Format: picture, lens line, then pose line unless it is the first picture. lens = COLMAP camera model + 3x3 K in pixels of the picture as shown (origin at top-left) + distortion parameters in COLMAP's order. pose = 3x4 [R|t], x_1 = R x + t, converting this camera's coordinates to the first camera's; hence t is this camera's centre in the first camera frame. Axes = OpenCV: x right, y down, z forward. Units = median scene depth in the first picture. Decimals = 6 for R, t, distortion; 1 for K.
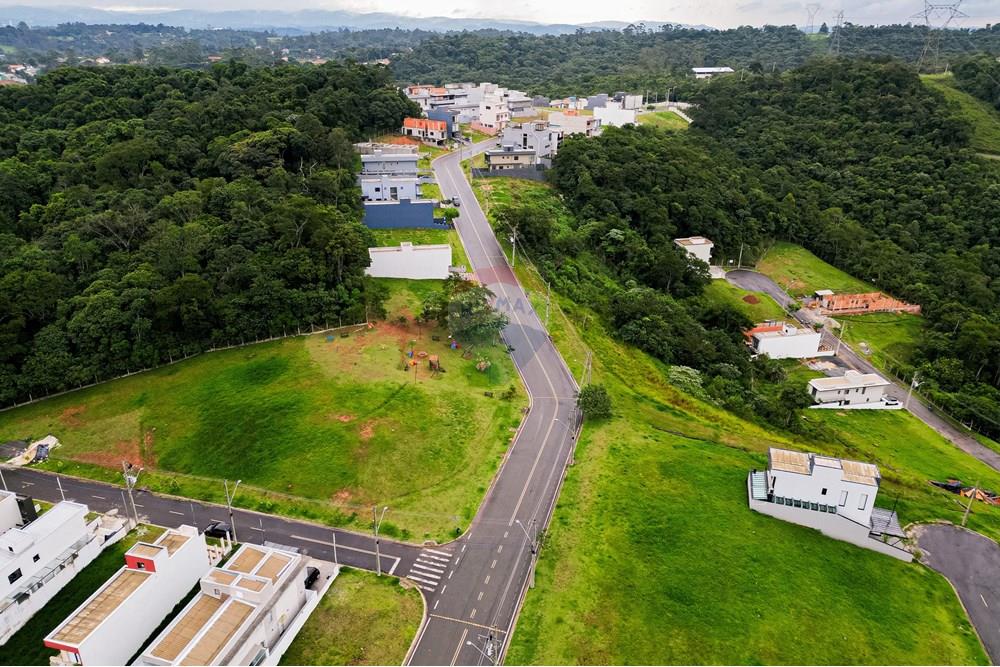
lens RADIAL K [[700.9, 0, 501.0], [0, 700.9, 330.6], [0, 0, 1]] dist [0.059494, -0.044077]
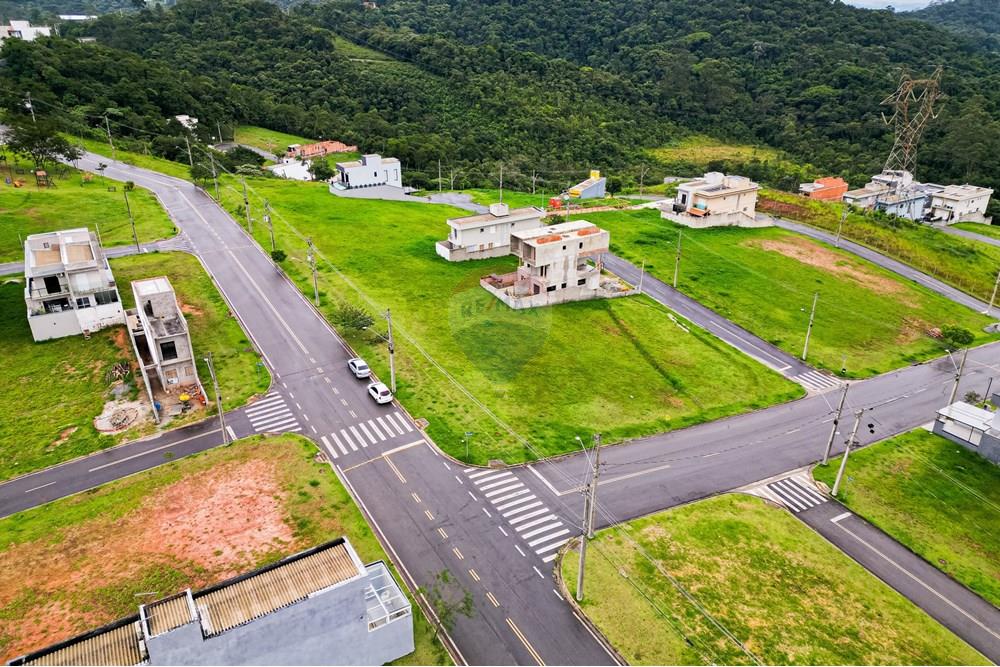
lens RADIAL K [[700.9, 0, 498.7], [0, 700.9, 332.4], [0, 0, 1]] dist [0.059494, -0.044077]
pose [[0.674595, -0.319881, 0.665280, -0.230144], [0.310276, 0.940627, 0.137654, 0.181227], [-0.669814, 0.113560, 0.733794, -0.143038]]
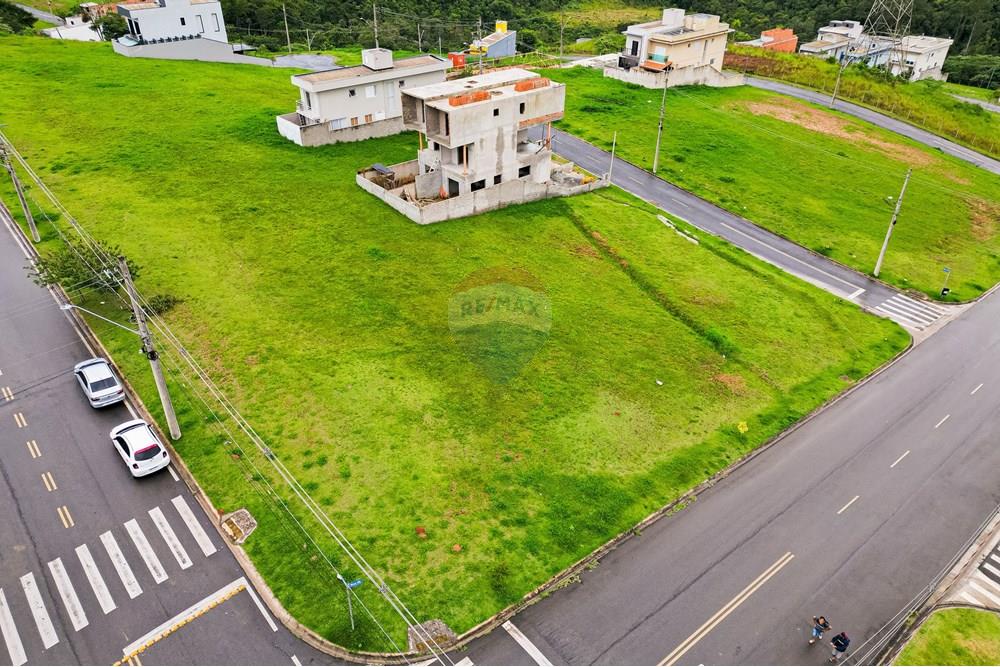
lens RADIAL K [[700.9, 0, 502.7], [0, 700.9, 333.4], [0, 0, 1]] dist [0.059494, -0.044077]
pose [[0.538311, -0.464757, 0.703009, -0.112760], [0.340569, 0.883007, 0.322971, 0.193287], [-0.770866, 0.065564, 0.633615, -0.015910]]
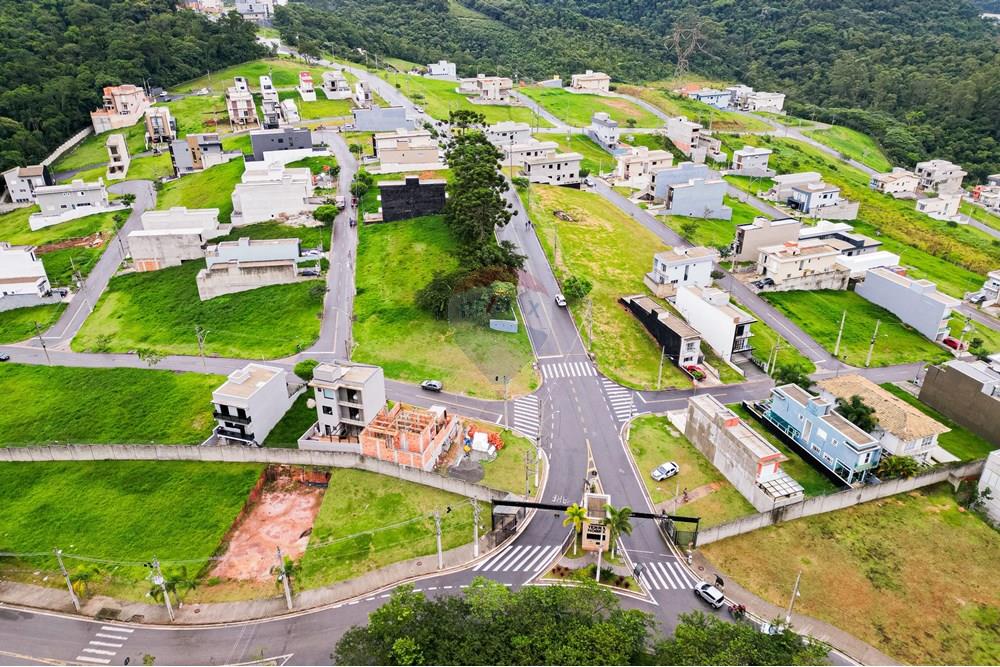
lens RADIAL K [[700.9, 0, 496.3], [0, 700.9, 332.9], [0, 0, 1]] dist [0.059494, -0.044077]
pose [[0.801840, -0.287625, 0.523760, -0.677902], [0.256566, 0.957340, 0.132942, 0.463012], [-0.539654, 0.027781, 0.841428, -0.904846]]
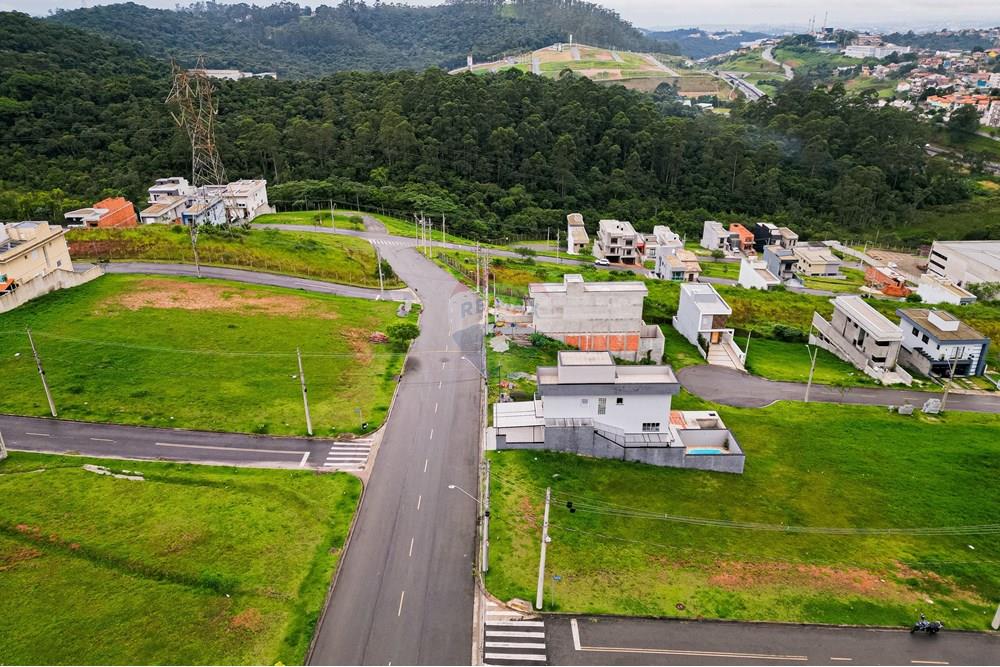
lens RADIAL K [[700.9, 0, 498.4], [0, 700.9, 329.4], [0, 0, 1]] dist [0.059494, -0.044077]
pose [[-0.287436, -0.397812, 0.871278, -0.111853], [0.392013, 0.781124, 0.485975, 0.154867], [-0.873903, 0.481239, -0.068576, -0.028653]]
